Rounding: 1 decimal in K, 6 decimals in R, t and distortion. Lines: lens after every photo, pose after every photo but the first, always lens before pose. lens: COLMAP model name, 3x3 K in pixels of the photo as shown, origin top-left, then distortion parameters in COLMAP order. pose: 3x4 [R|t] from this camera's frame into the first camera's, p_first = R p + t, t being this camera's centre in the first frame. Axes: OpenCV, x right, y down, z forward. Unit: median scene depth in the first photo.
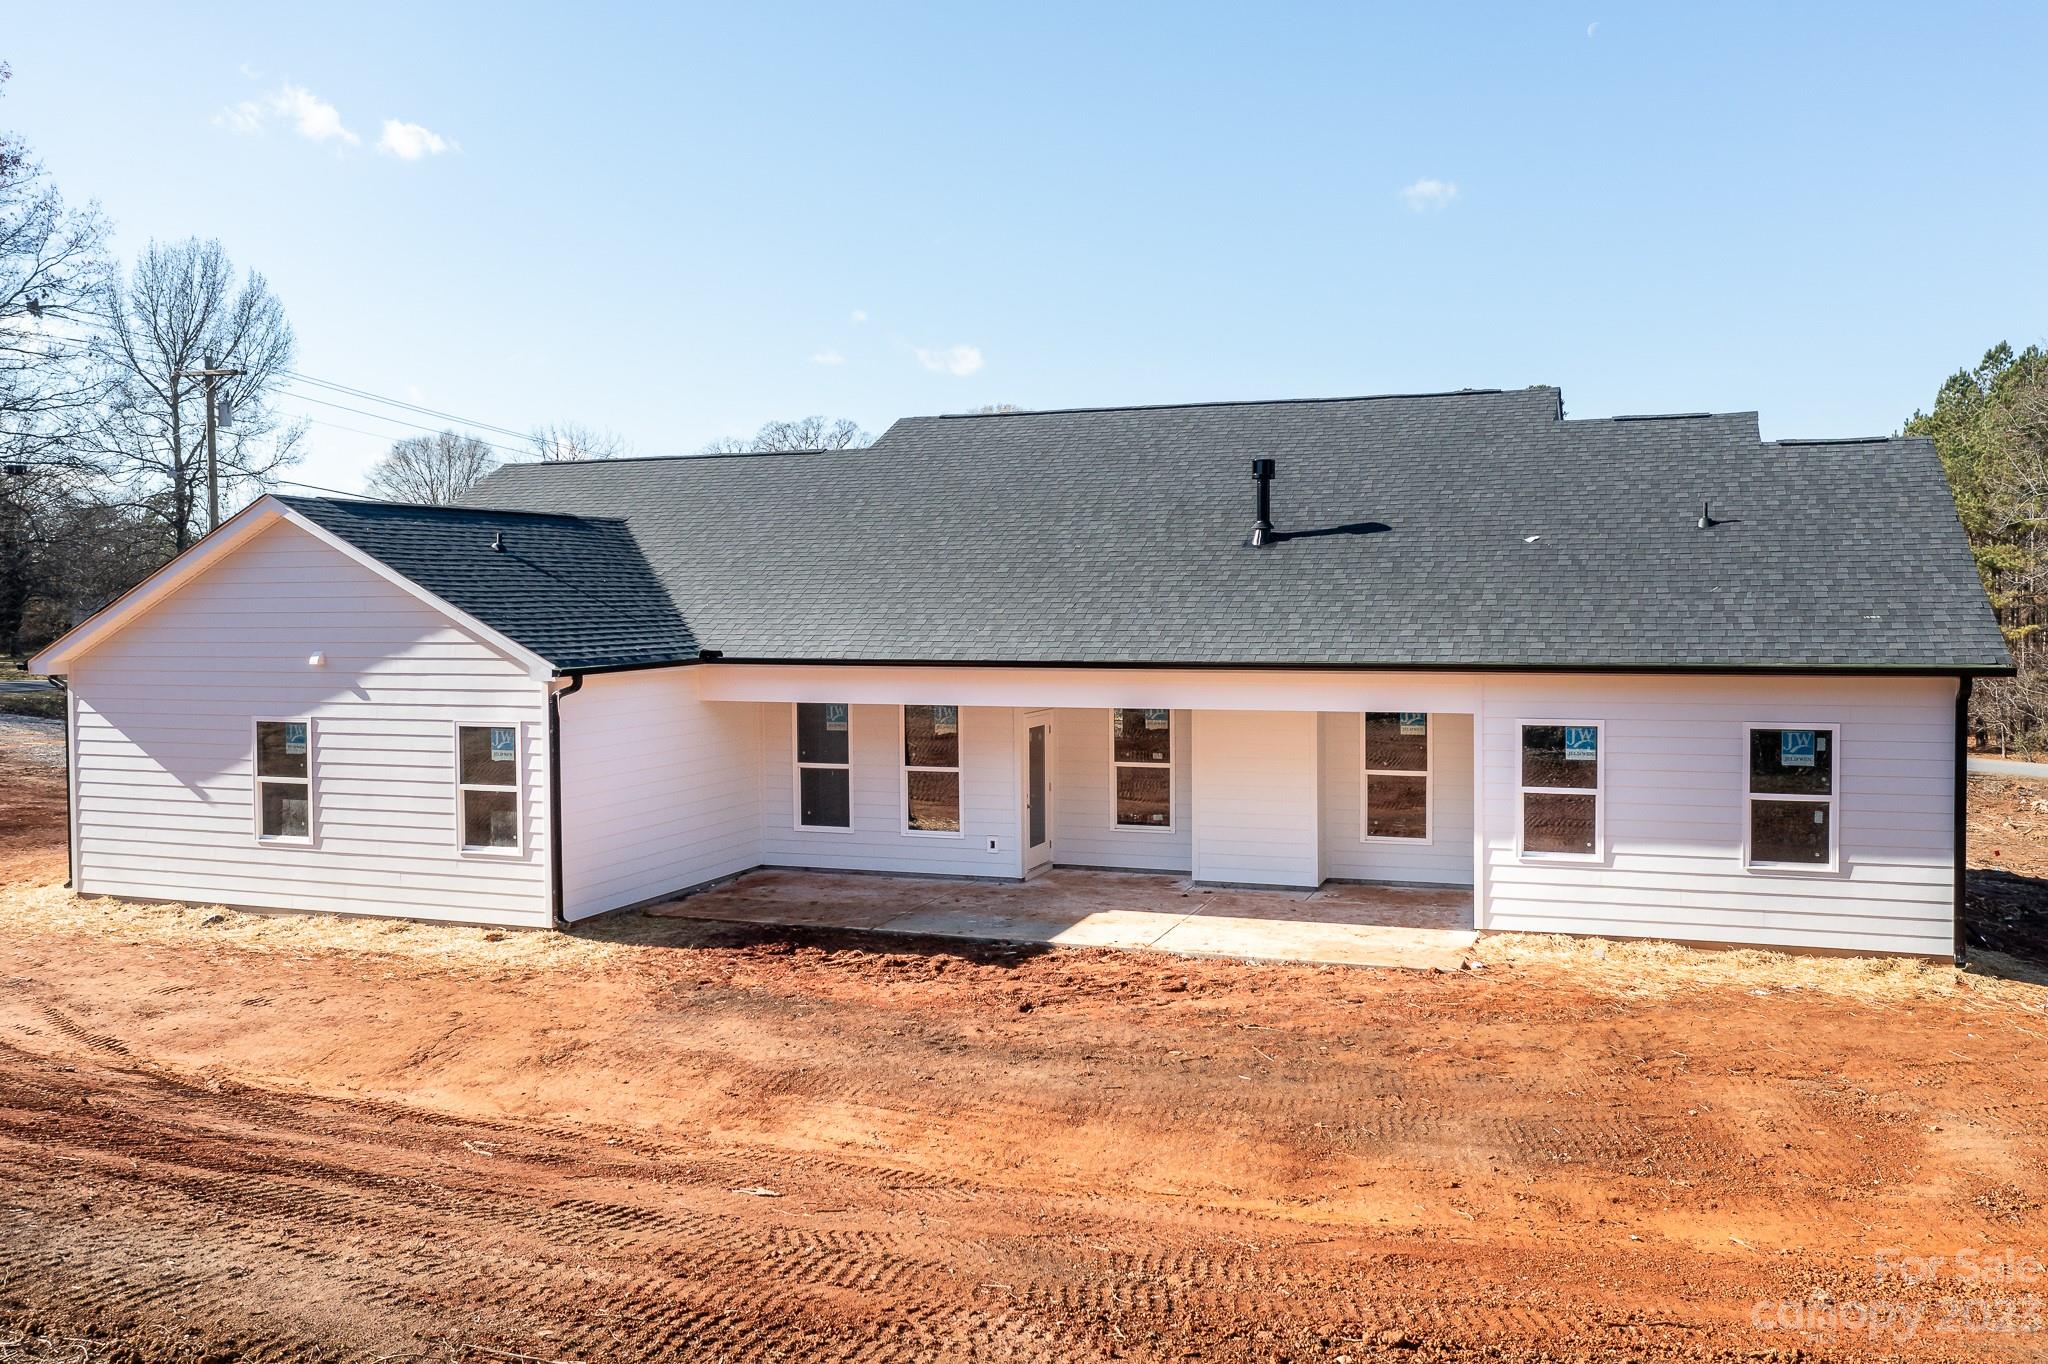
lens RADIAL K [[1653.5, 0, 1071.2], [0, 1653.5, 647.8], [0, 0, 1]] dist [-0.006525, -0.017924]
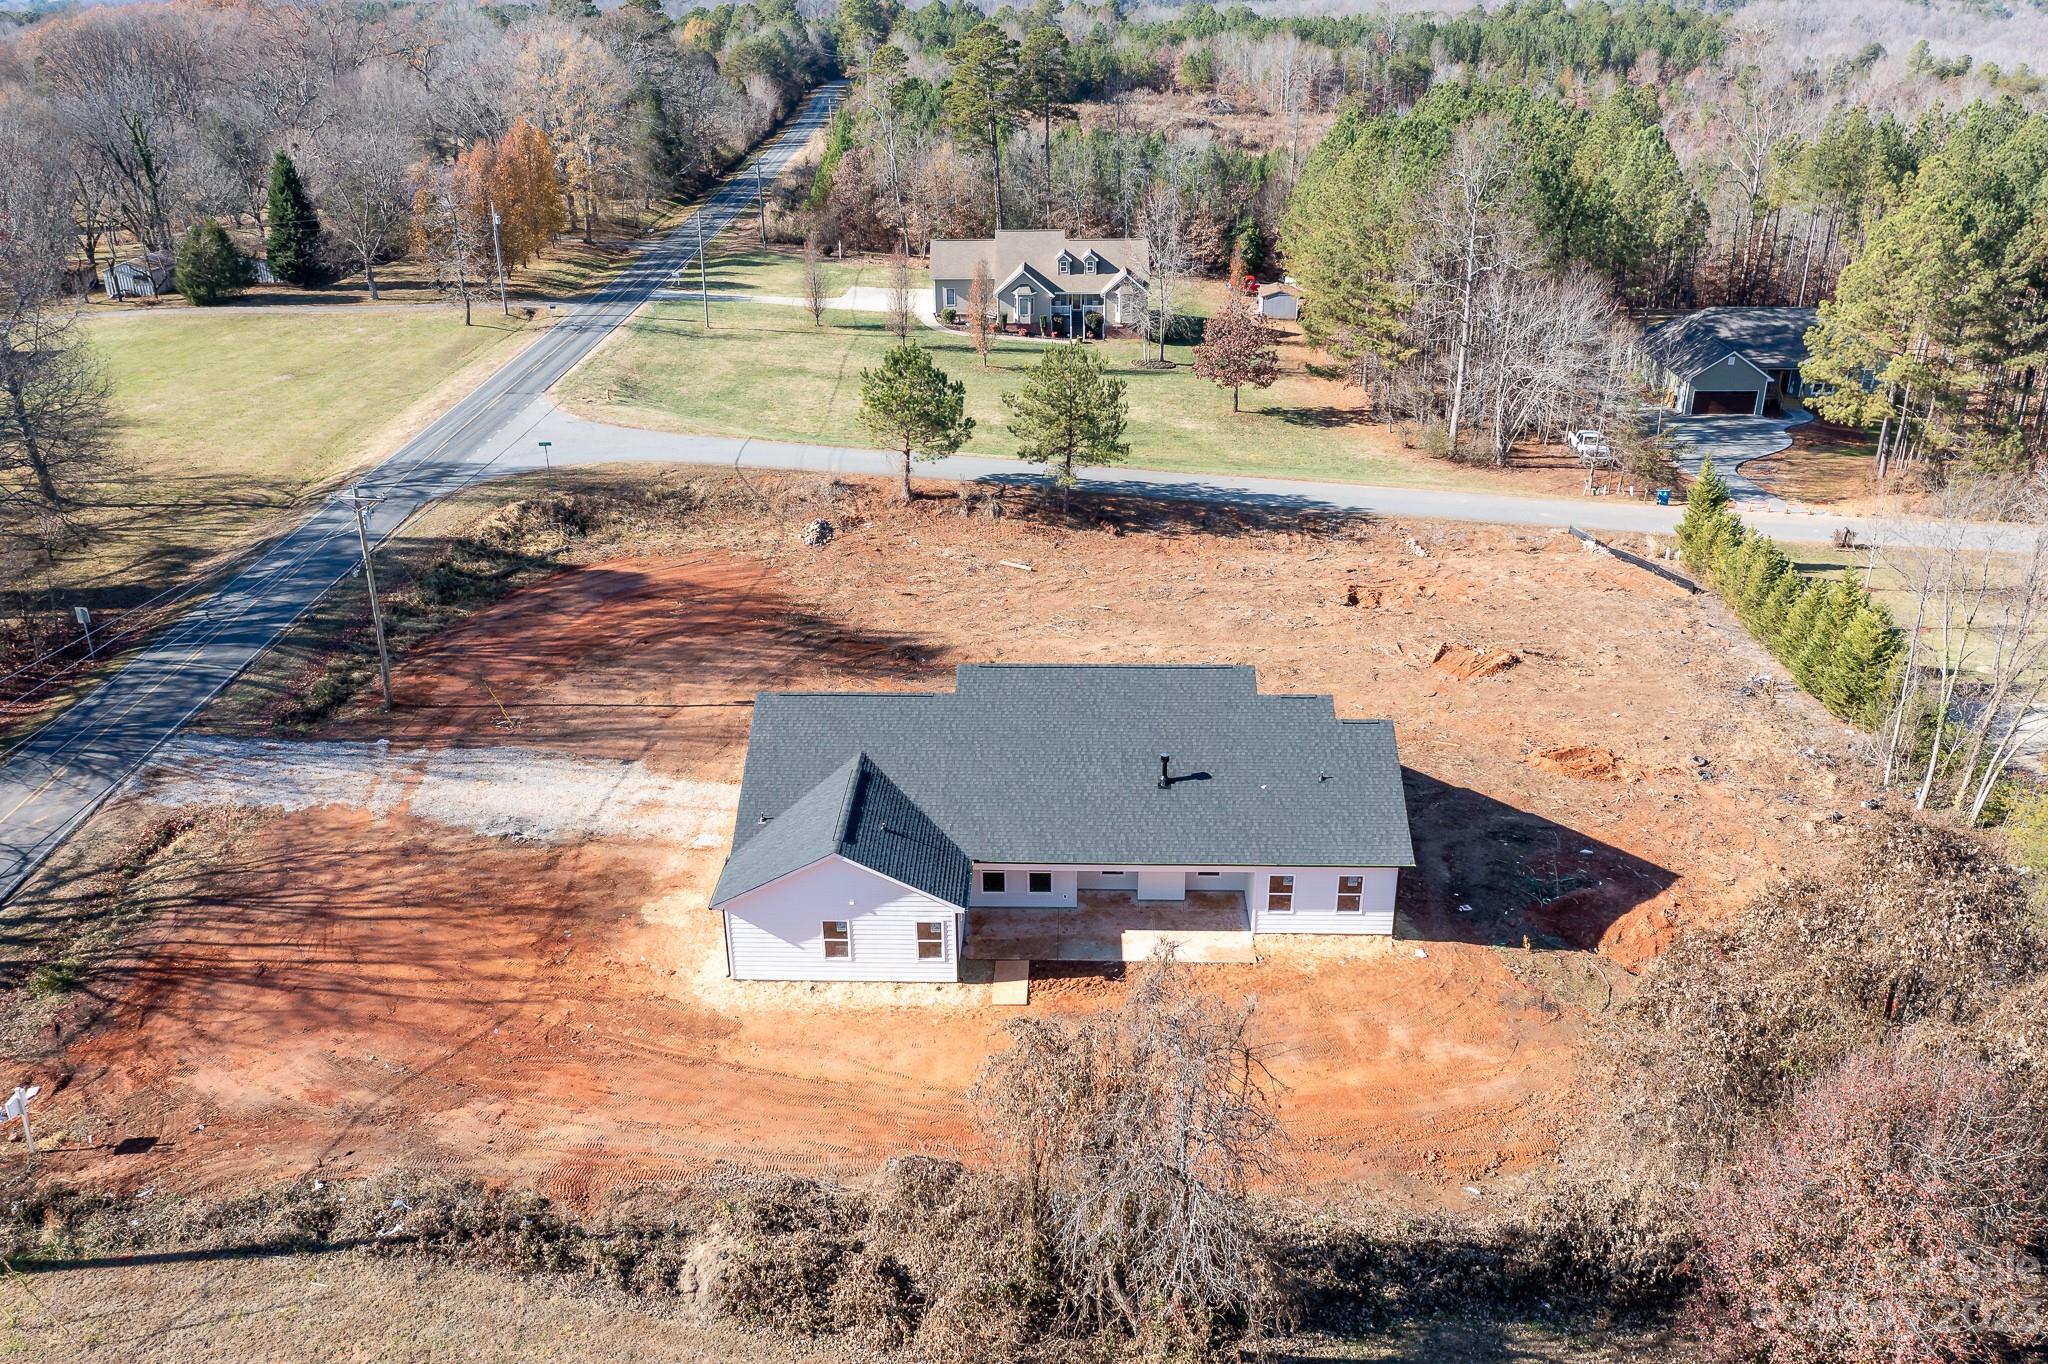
lens RADIAL K [[1653.5, 0, 1021.0], [0, 1653.5, 682.4], [0, 0, 1]] dist [-0.006525, -0.017924]
pose [[0.949120, -0.125377, 0.288879, -0.960841], [0.003684, 0.921687, 0.387918, -1.406576], [-0.314892, -0.367116, 0.875253, -1.344546]]
